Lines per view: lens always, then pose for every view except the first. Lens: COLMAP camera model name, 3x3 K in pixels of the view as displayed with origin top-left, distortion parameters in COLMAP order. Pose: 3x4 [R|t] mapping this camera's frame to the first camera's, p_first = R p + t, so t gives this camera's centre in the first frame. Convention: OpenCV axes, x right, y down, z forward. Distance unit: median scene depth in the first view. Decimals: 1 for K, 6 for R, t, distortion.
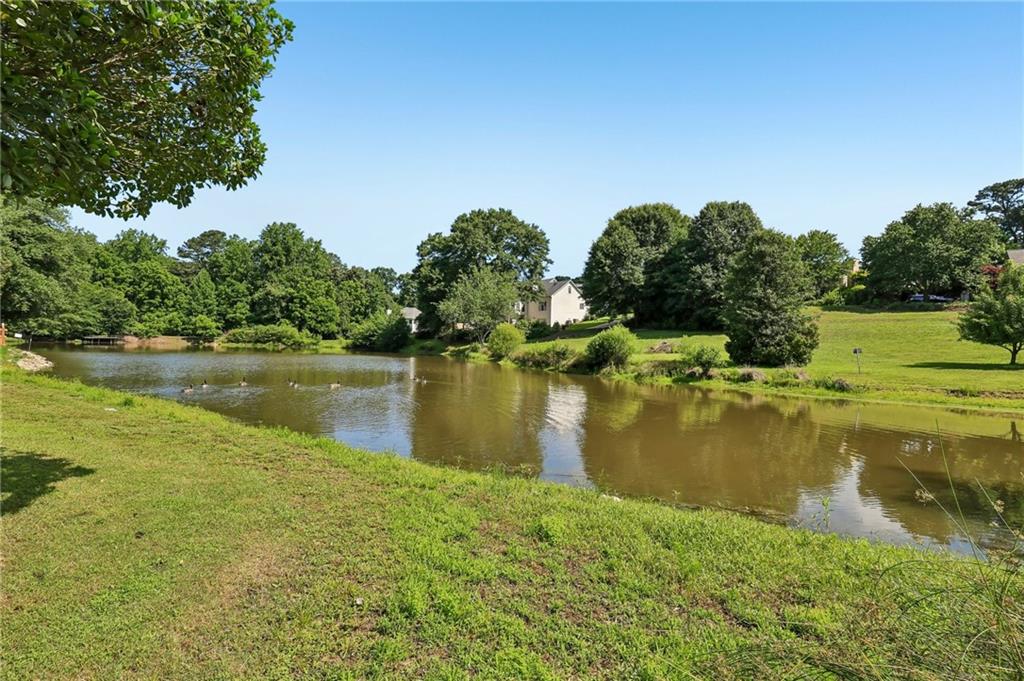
lens RADIAL K [[490.1, 0, 512.0], [0, 490.1, 340.5], [0, 0, 1]] dist [-0.003042, -0.000399]
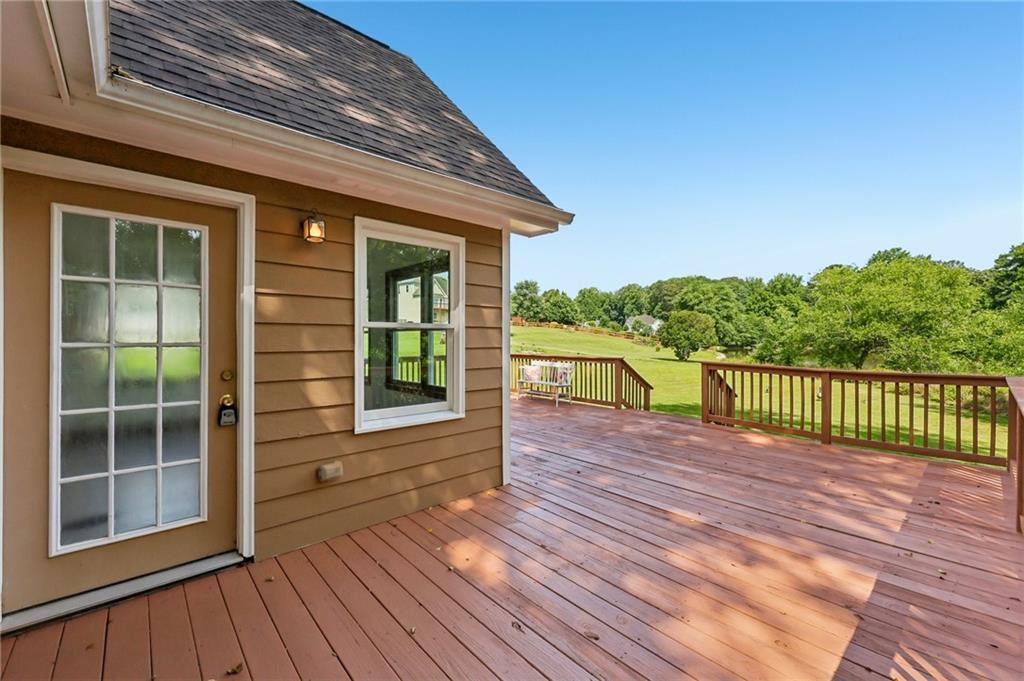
lens RADIAL K [[413.6, 0, 512.0], [0, 413.6, 340.5], [0, 0, 1]] dist [0.000128, 0.000206]
pose [[0.291847, -0.027406, -0.956072, 0.277097], [0.023322, 0.999496, -0.021532, -0.007553], [0.956181, -0.016014, 0.292339, -0.251275]]
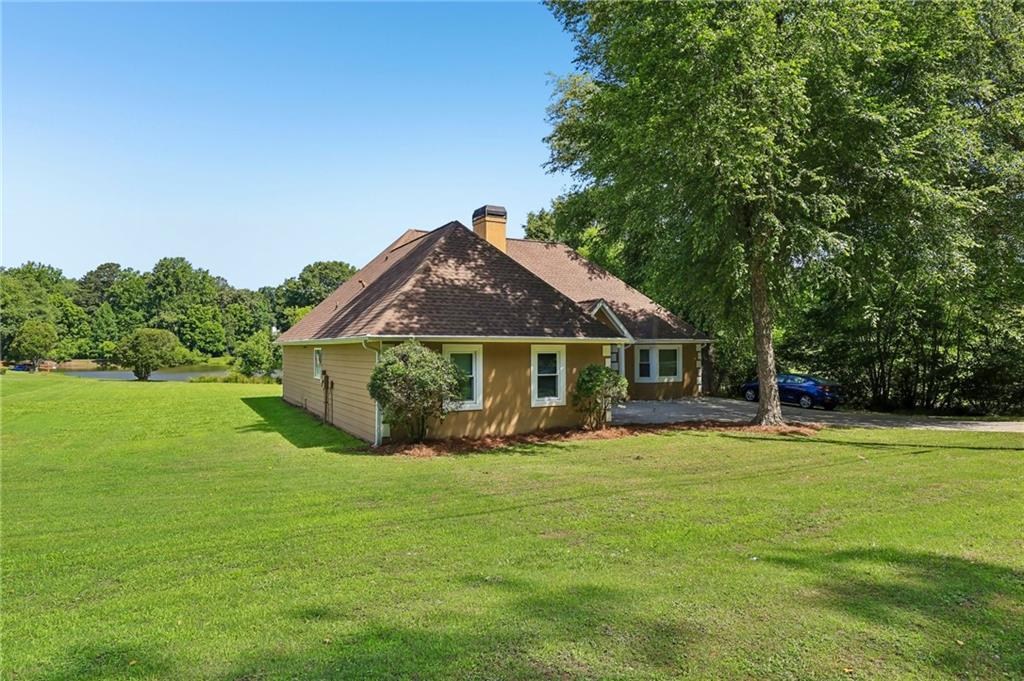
lens RADIAL K [[618.3, 0, 512.0], [0, 618.3, 340.5], [0, 0, 1]] dist [-0.004673, 0.000089]
pose [[0.997282, -0.034283, 0.065213, 0.244042], [0.034407, 0.999408, -0.000771, -0.016599], [-0.065148, 0.003013, 0.997871, -0.538981]]
